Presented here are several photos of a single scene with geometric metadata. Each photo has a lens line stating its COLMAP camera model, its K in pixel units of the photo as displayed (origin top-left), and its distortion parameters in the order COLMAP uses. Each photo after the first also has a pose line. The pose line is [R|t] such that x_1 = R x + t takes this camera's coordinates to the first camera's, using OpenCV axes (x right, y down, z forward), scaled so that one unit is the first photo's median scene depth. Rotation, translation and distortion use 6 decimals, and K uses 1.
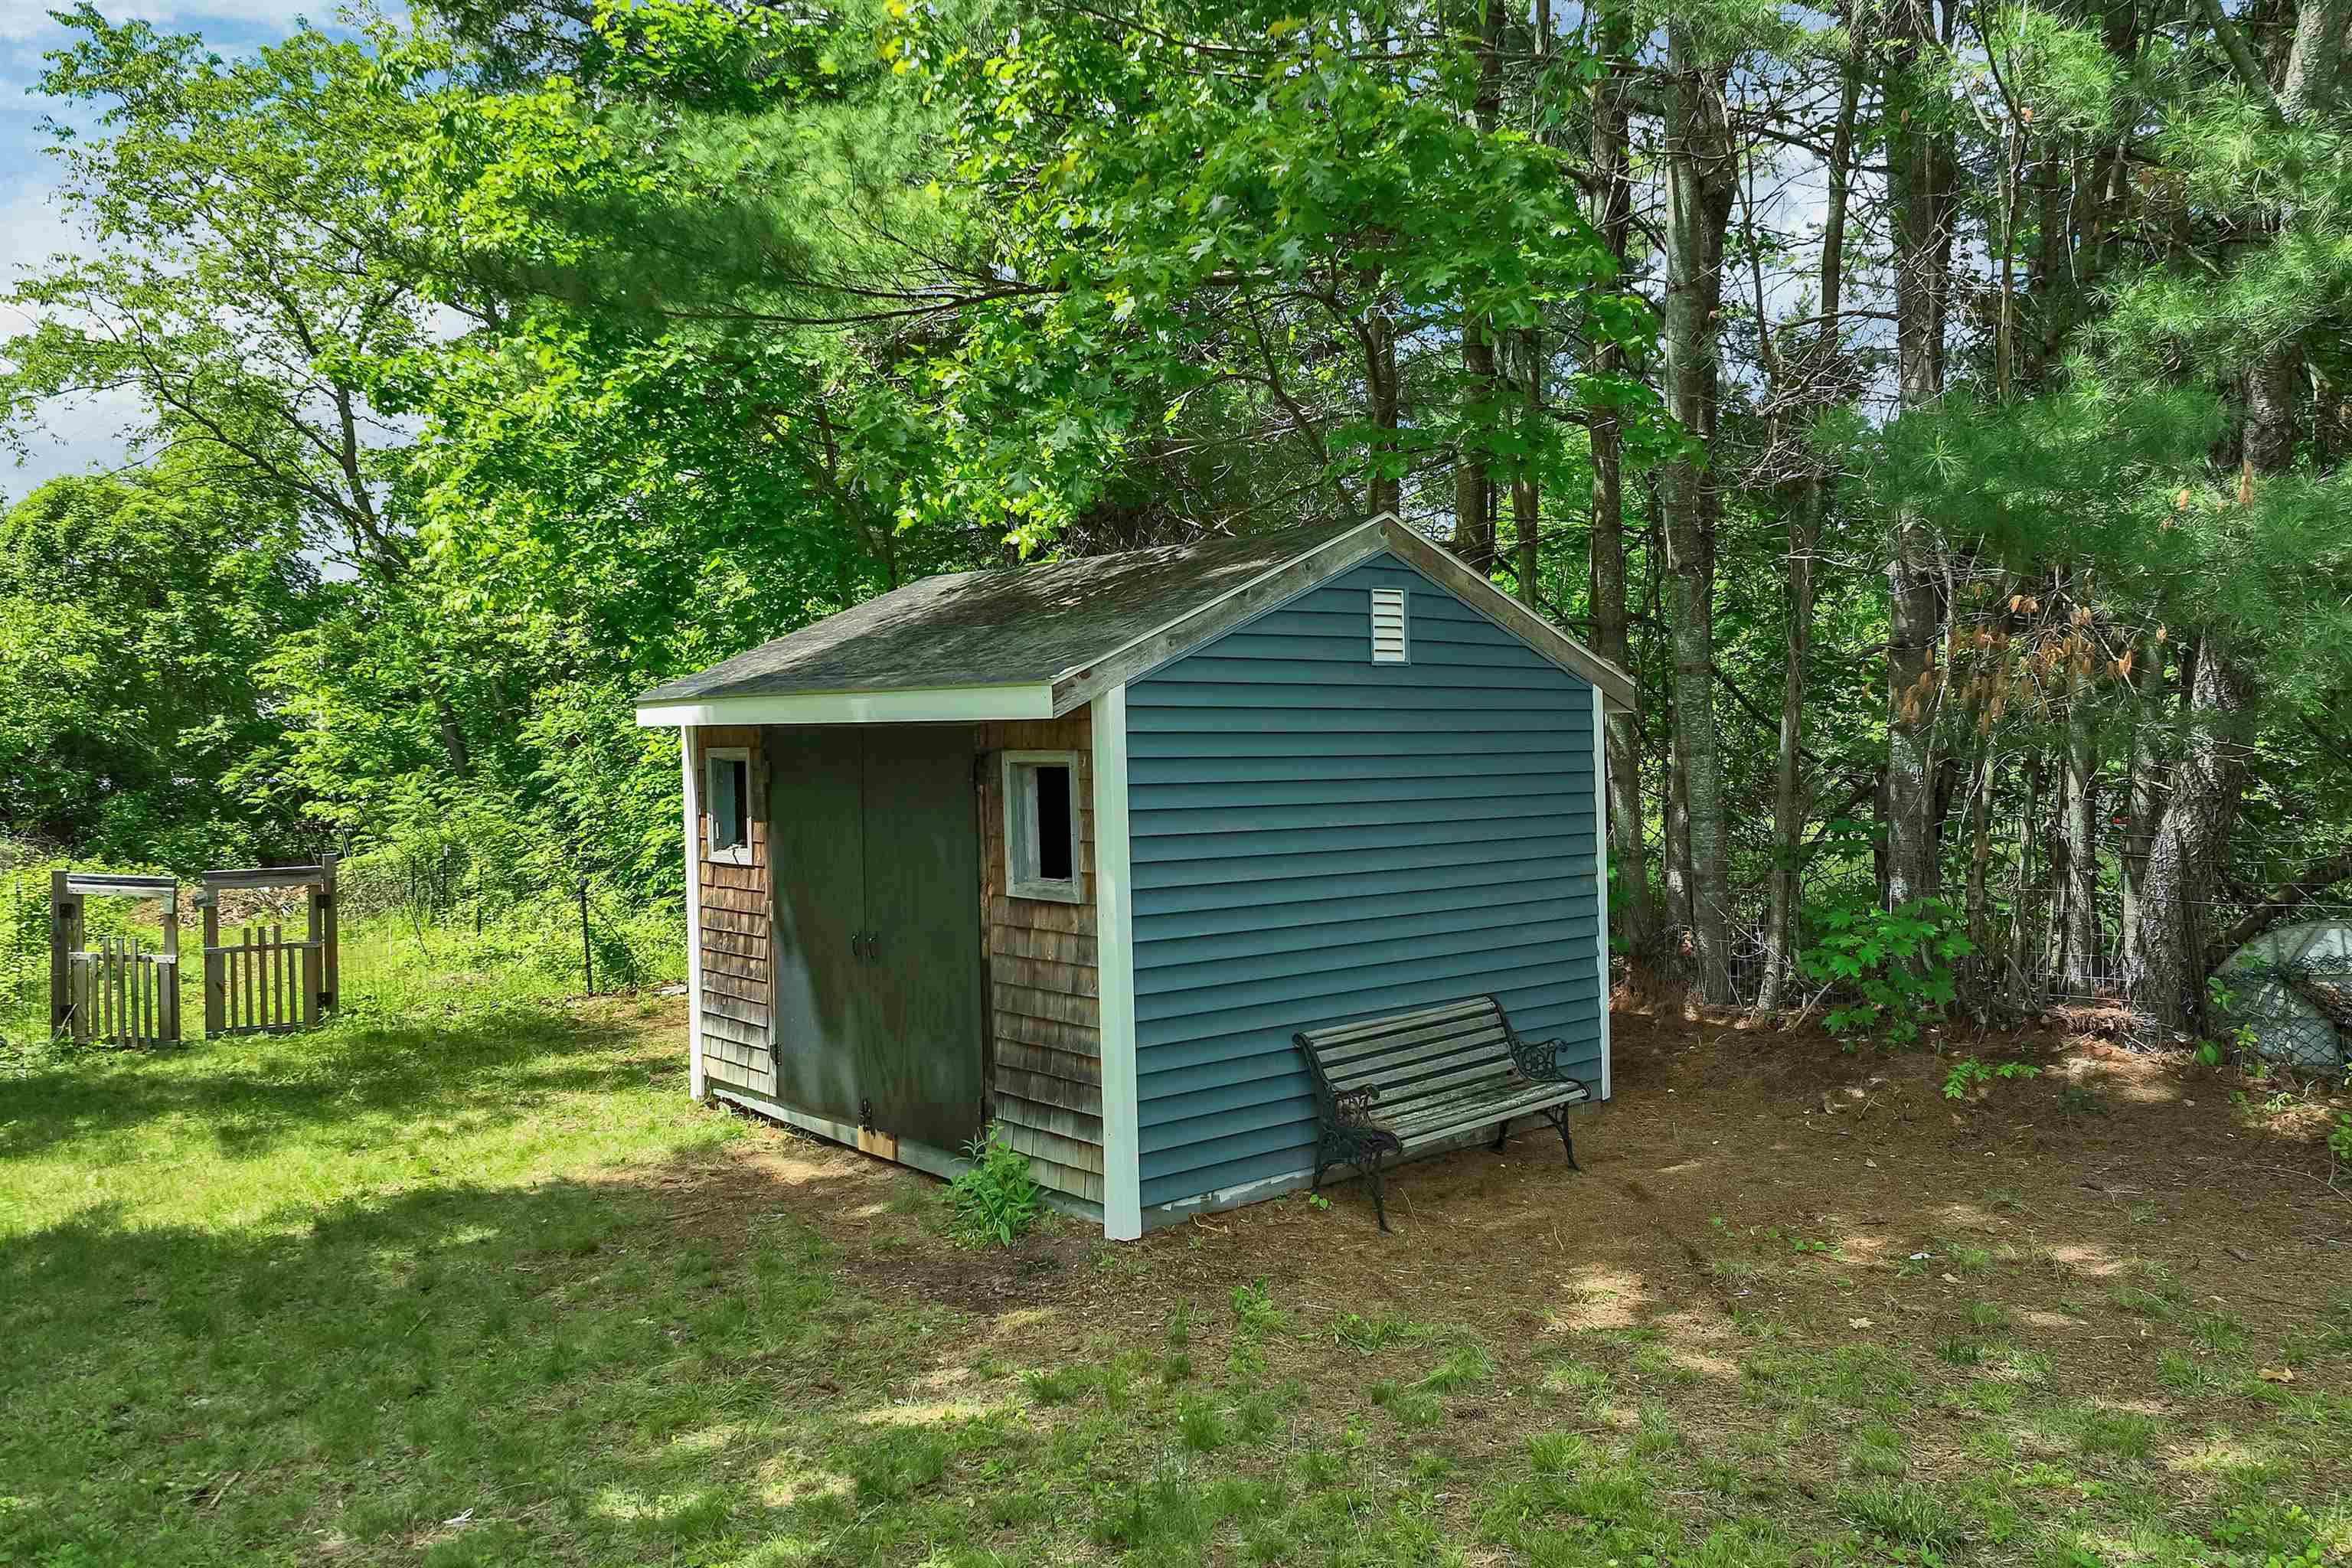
lens RADIAL K [[1649.2, 0, 1180.3], [0, 1649.2, 784.8], [0, 0, 1]] dist [0.010149, 0.010437]
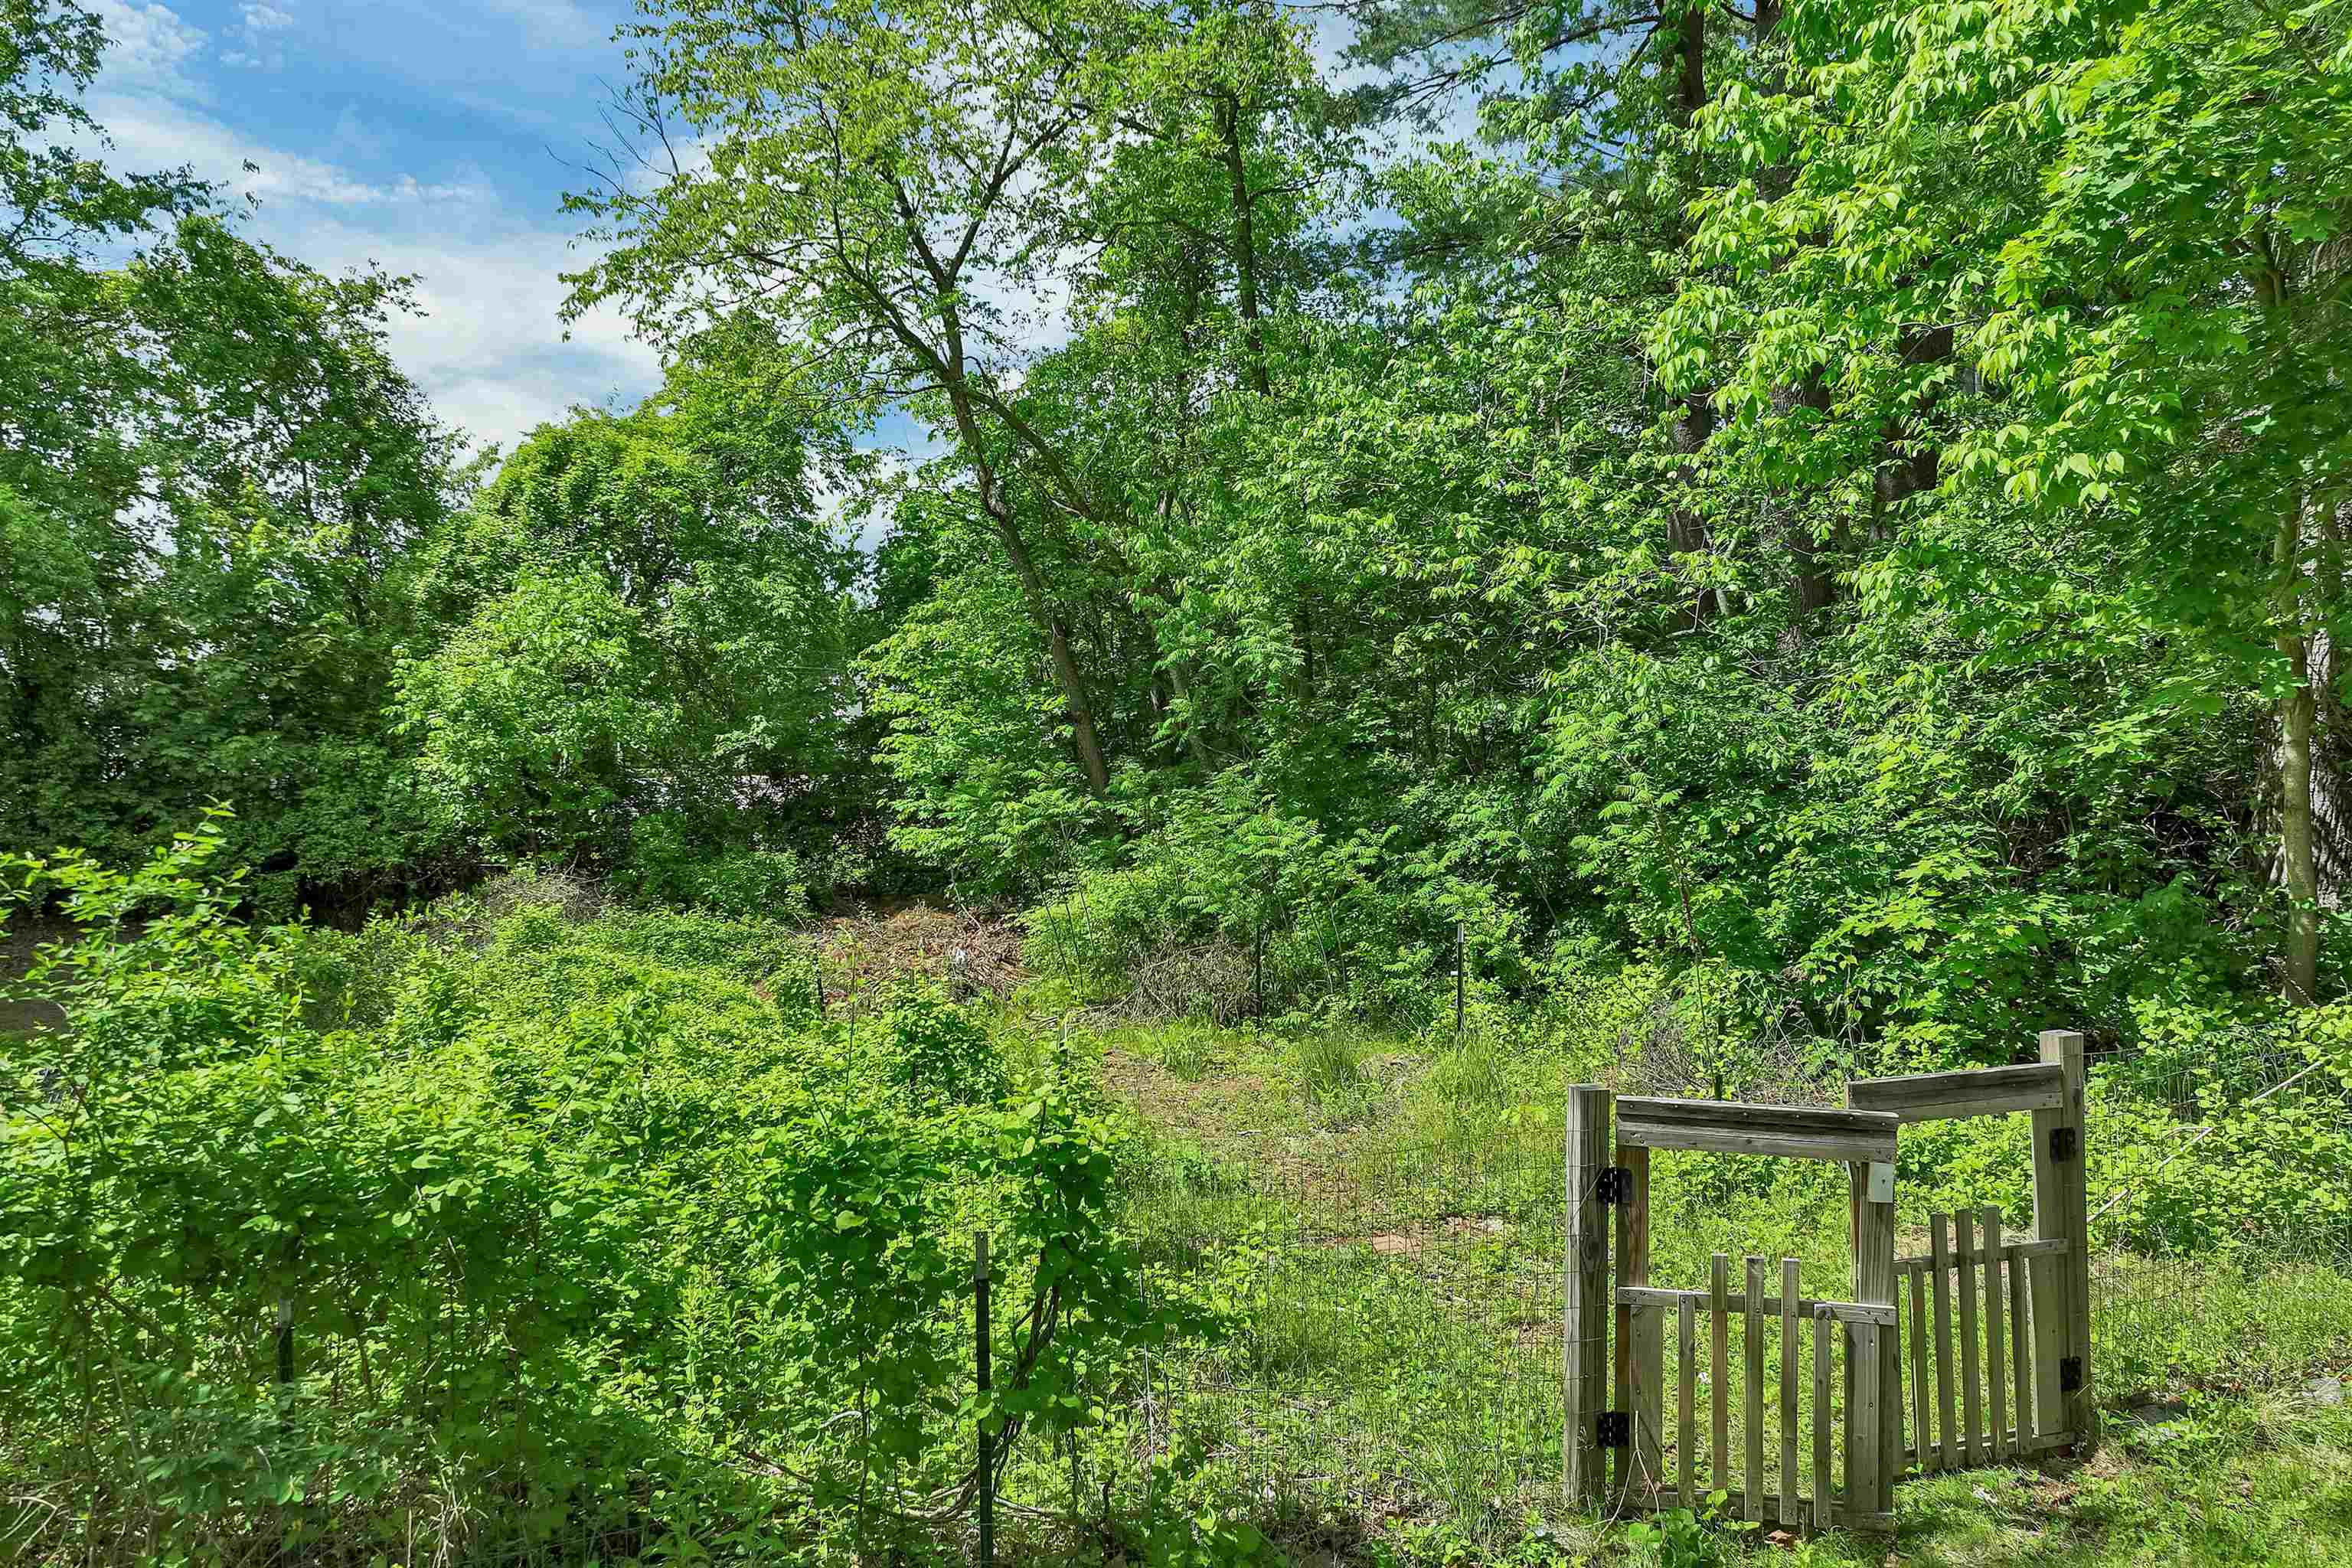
lens RADIAL K [[1649.2, 0, 1172.0], [0, 1649.2, 774.3], [0, 0, 1]] dist [0.010149, 0.010437]
pose [[0.995131, 0.002056, -0.098537, -0.304040], [-0.002699, 0.999976, -0.006389, -0.009910], [0.098522, 0.006623, 0.995113, 0.235471]]
